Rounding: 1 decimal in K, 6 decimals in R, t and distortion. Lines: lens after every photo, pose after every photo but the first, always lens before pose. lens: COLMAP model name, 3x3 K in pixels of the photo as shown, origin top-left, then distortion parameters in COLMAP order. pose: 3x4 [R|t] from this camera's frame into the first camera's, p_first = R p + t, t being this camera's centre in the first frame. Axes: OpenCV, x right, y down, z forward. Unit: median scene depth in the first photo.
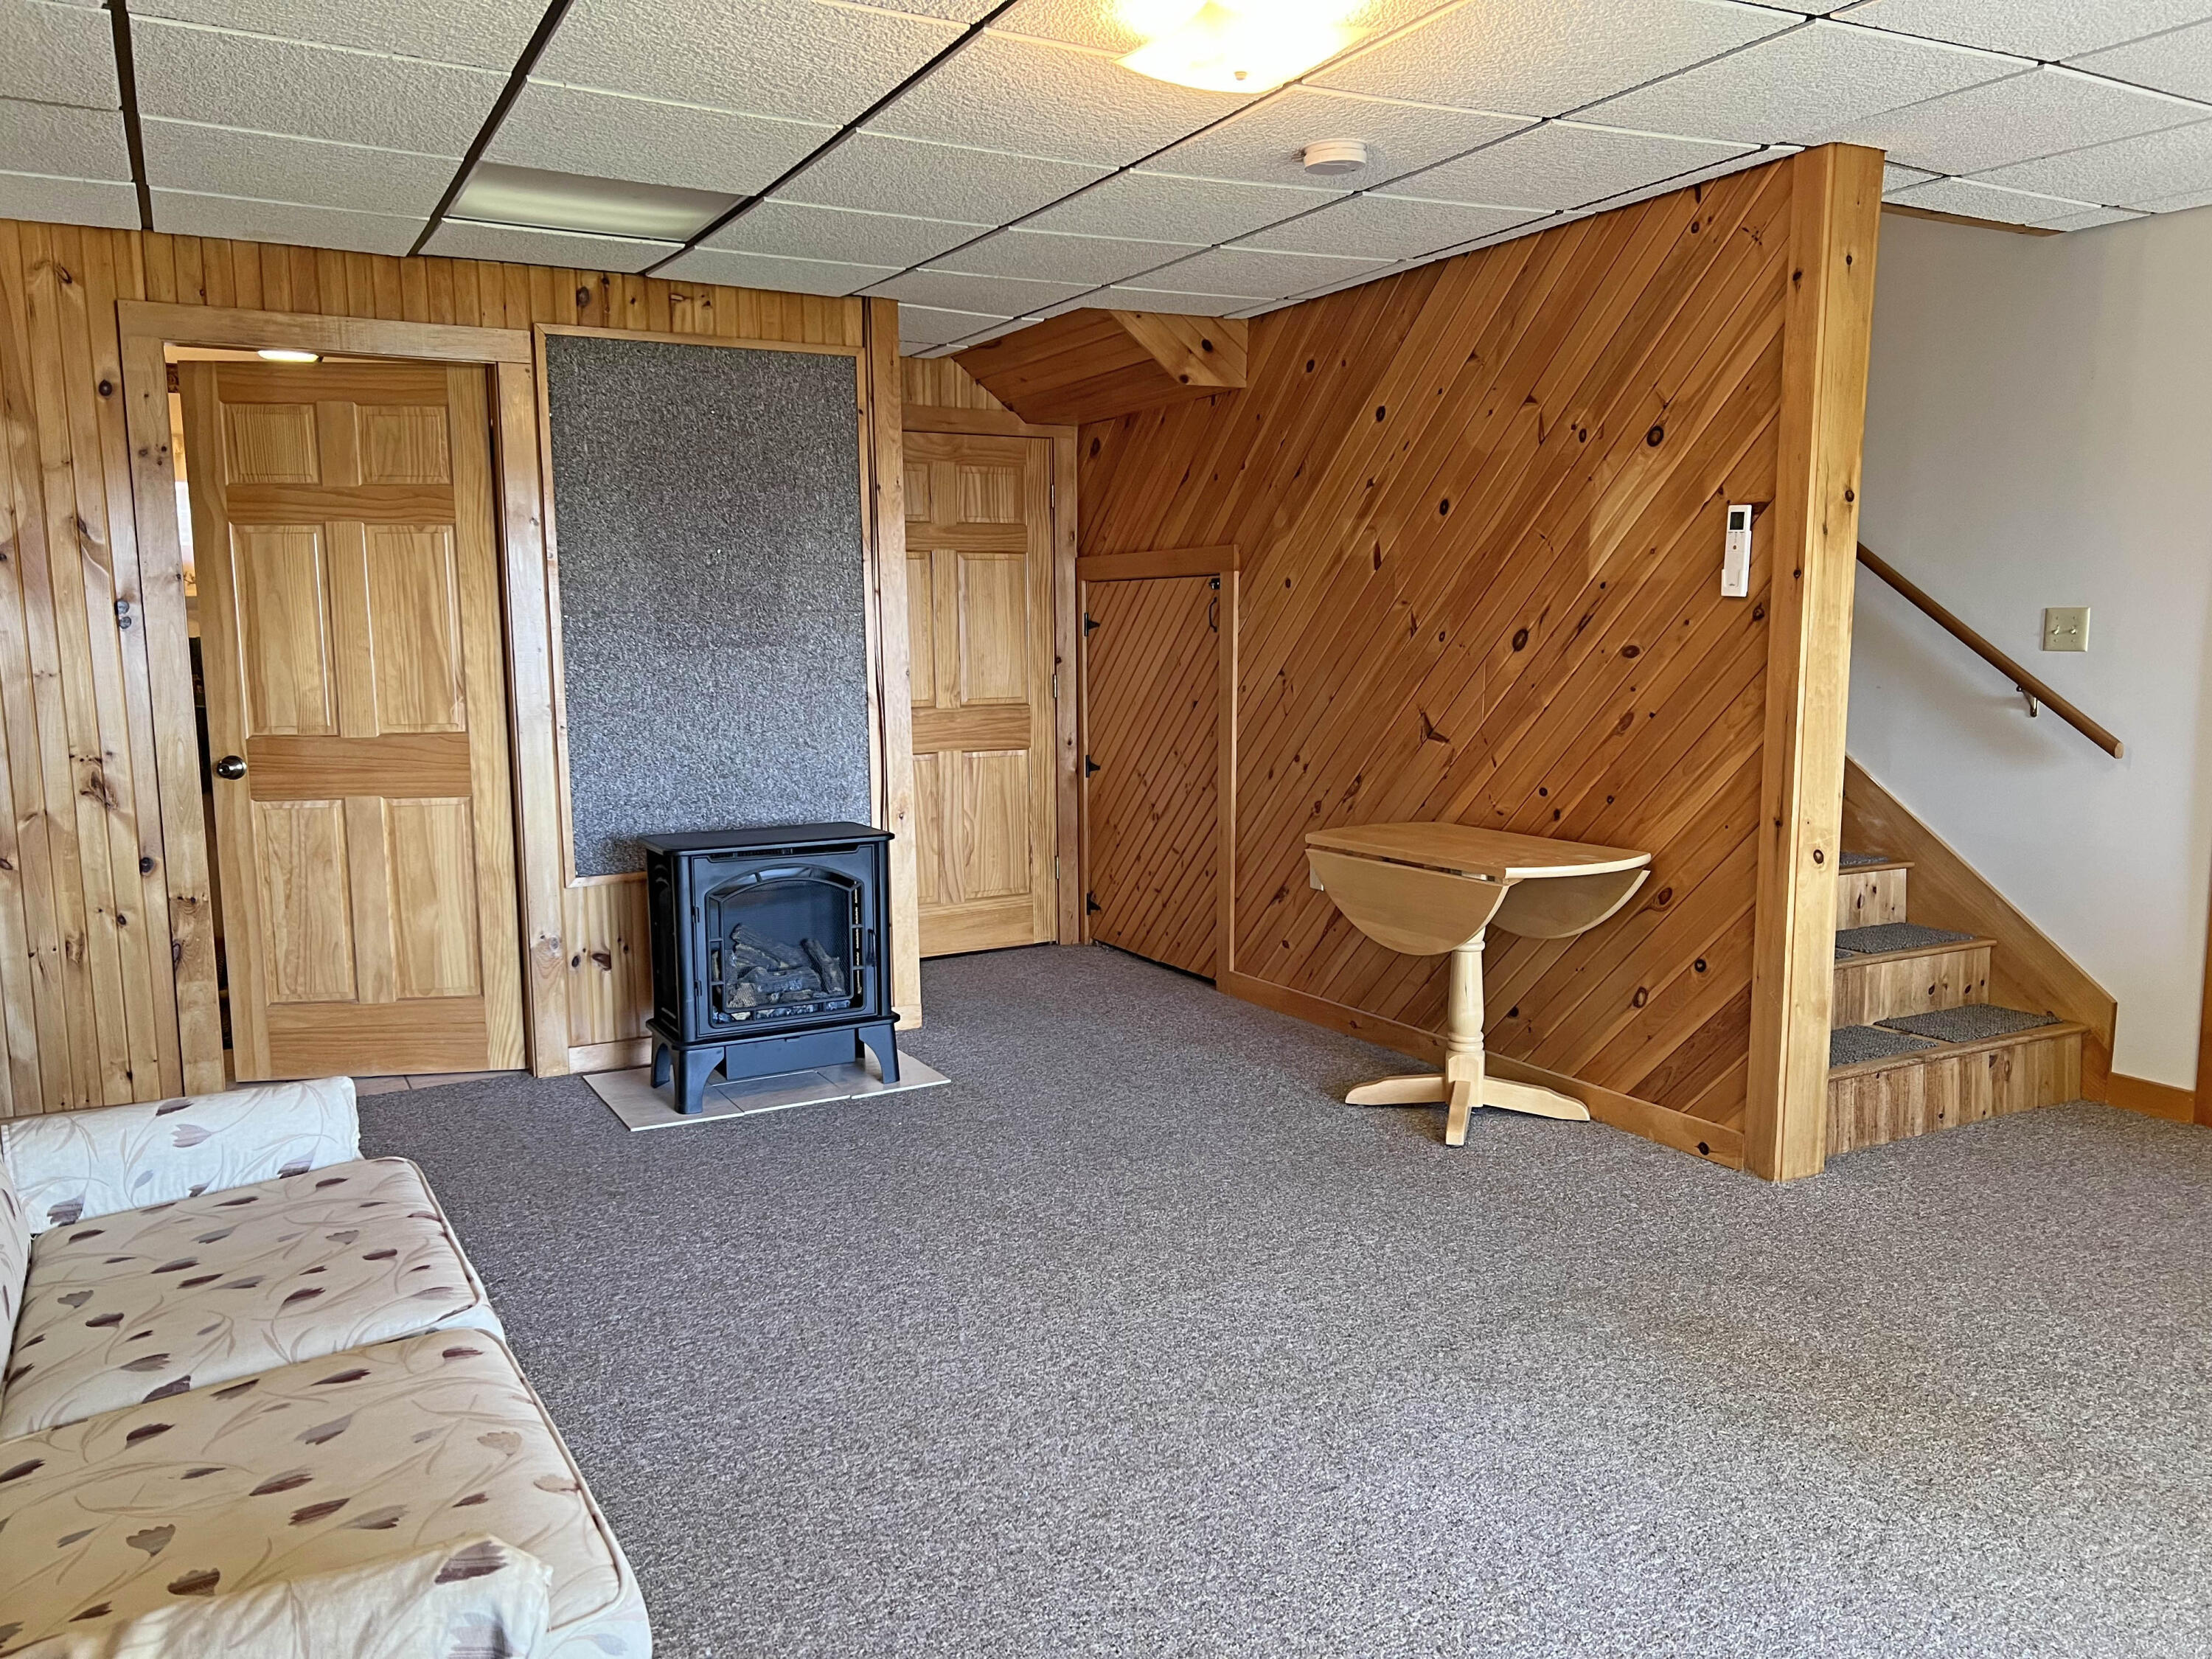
lens RADIAL K [[1667.5, 0, 1094.7], [0, 1667.5, 840.5], [0, 0, 1]] dist [0.065883, -0.070866]
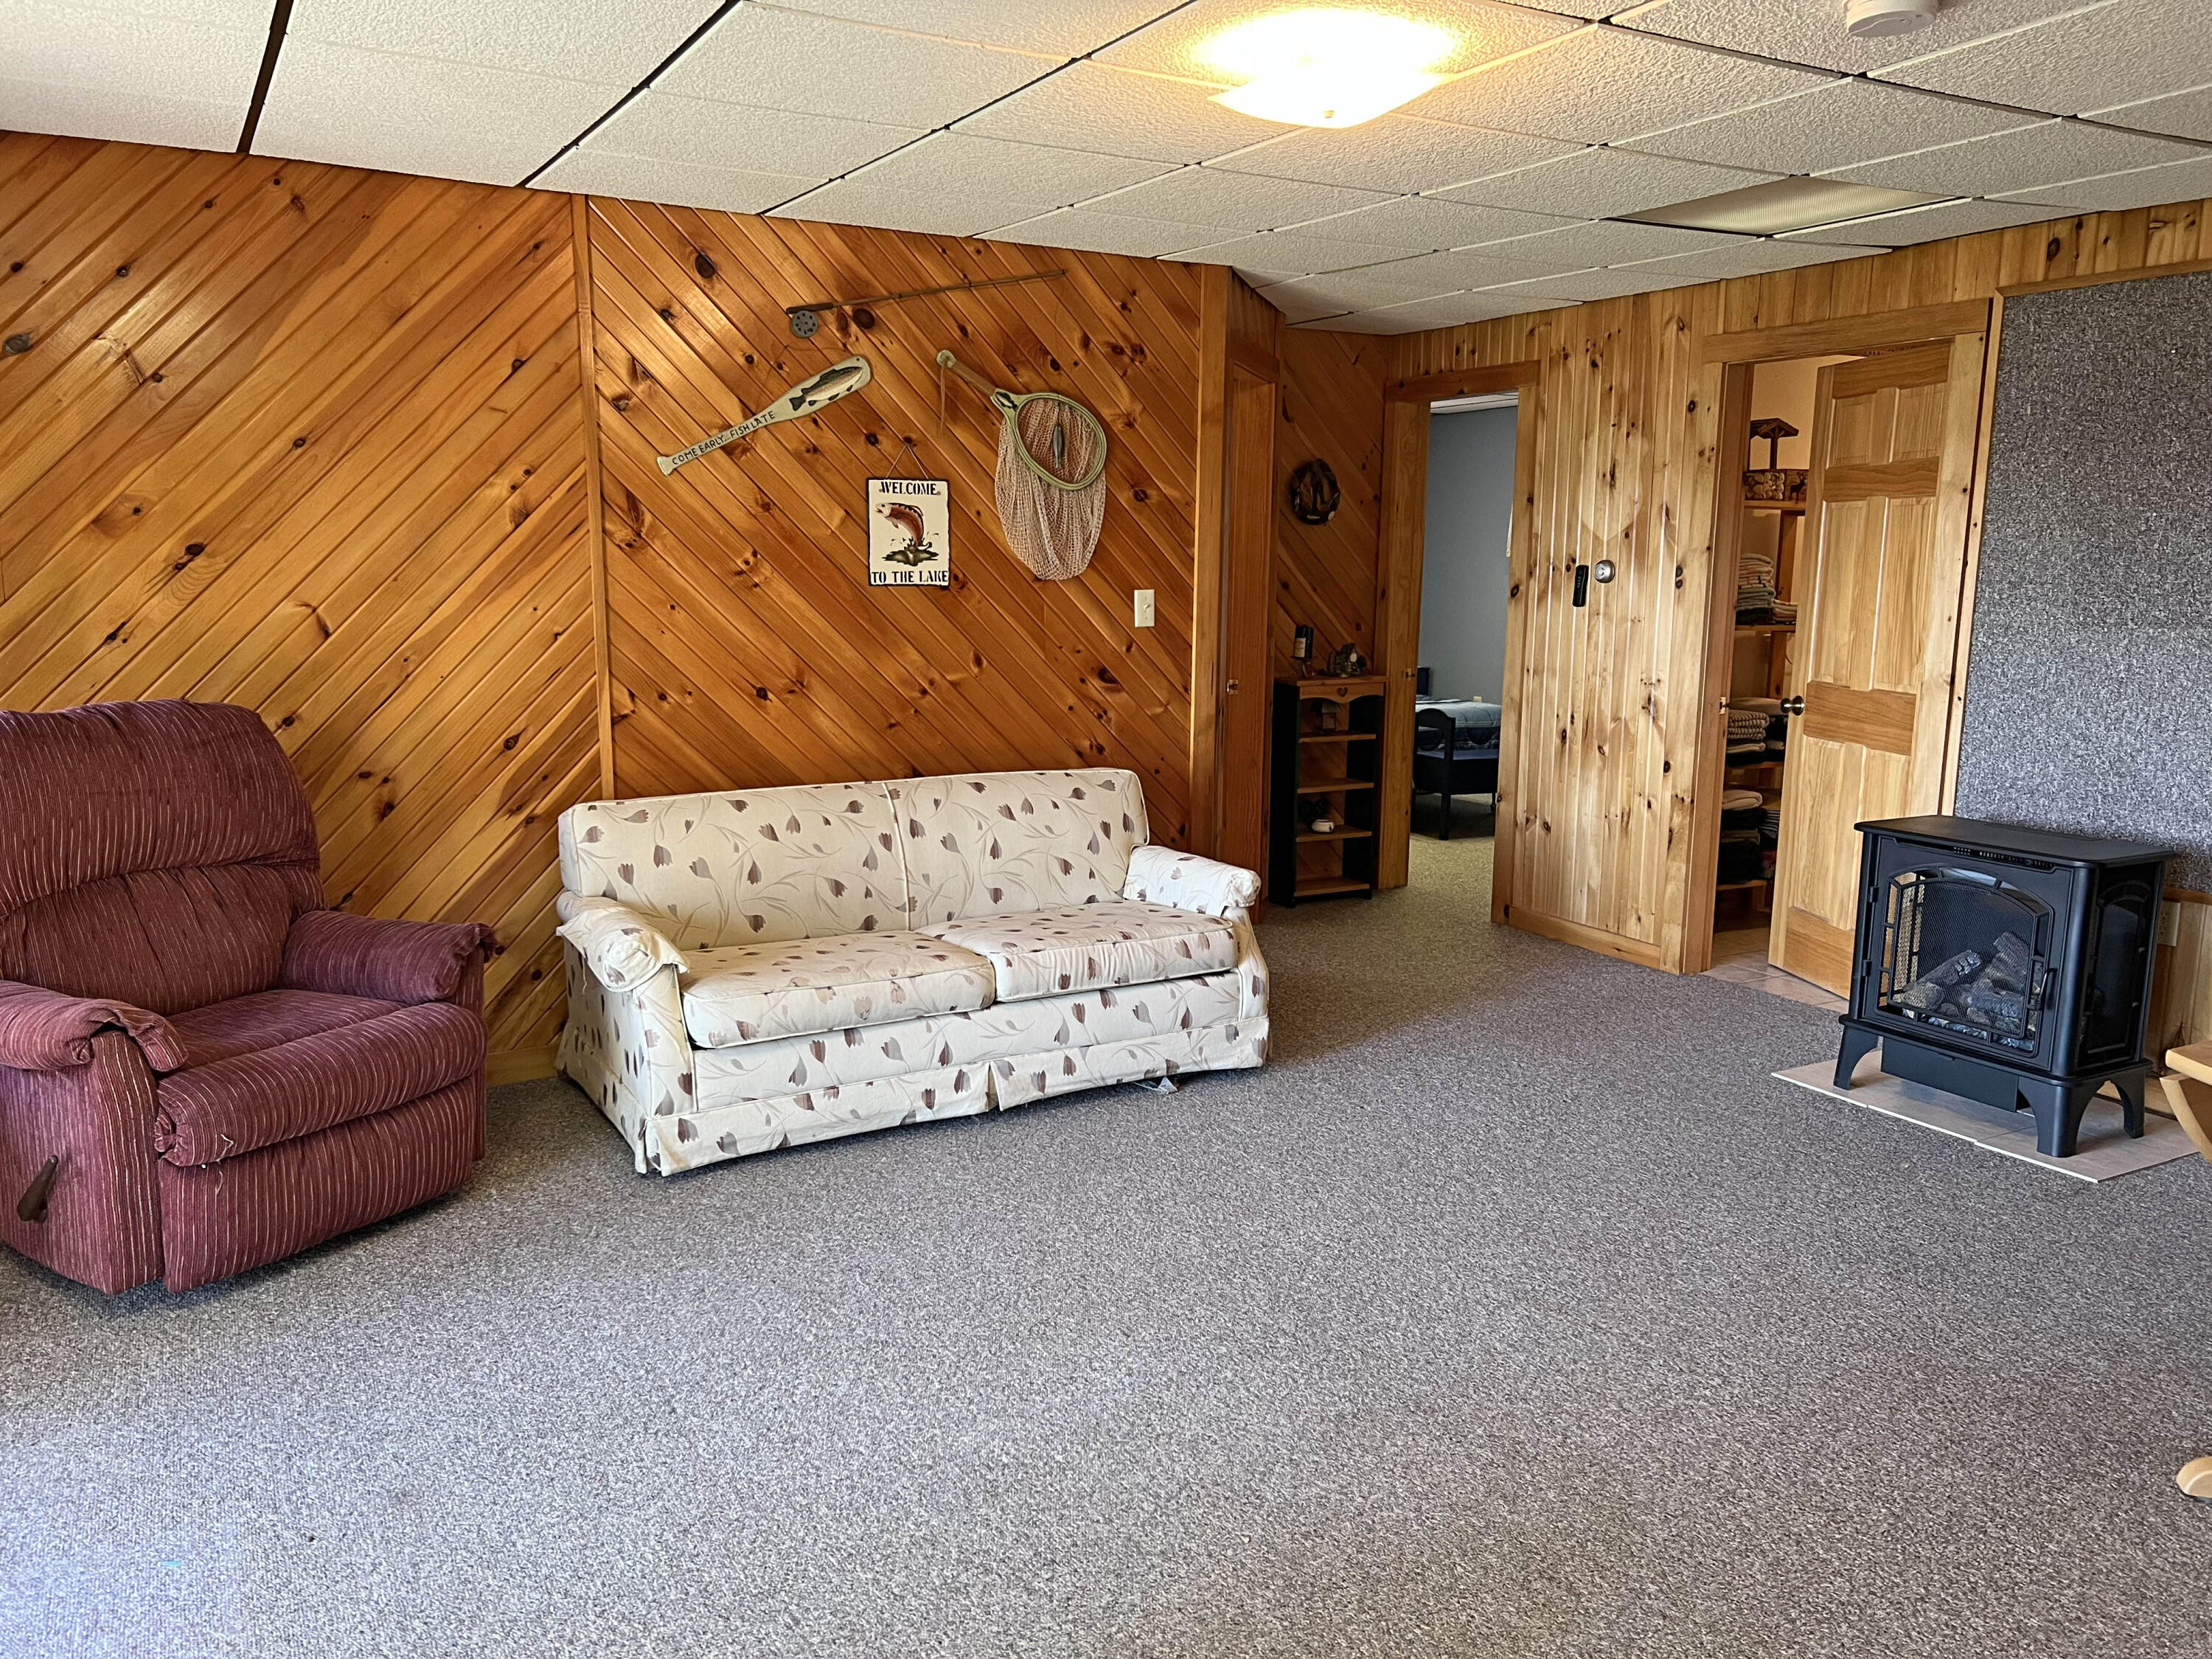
lens RADIAL K [[1667.5, 0, 1106.5], [0, 1667.5, 829.6], [0, 0, 1]] dist [0.065883, -0.070866]
pose [[0.016292, 0.174398, -0.984540, 0.669997], [-0.135930, 0.975916, 0.170621, -0.093668], [0.990584, 0.131049, 0.039606, 0.472889]]
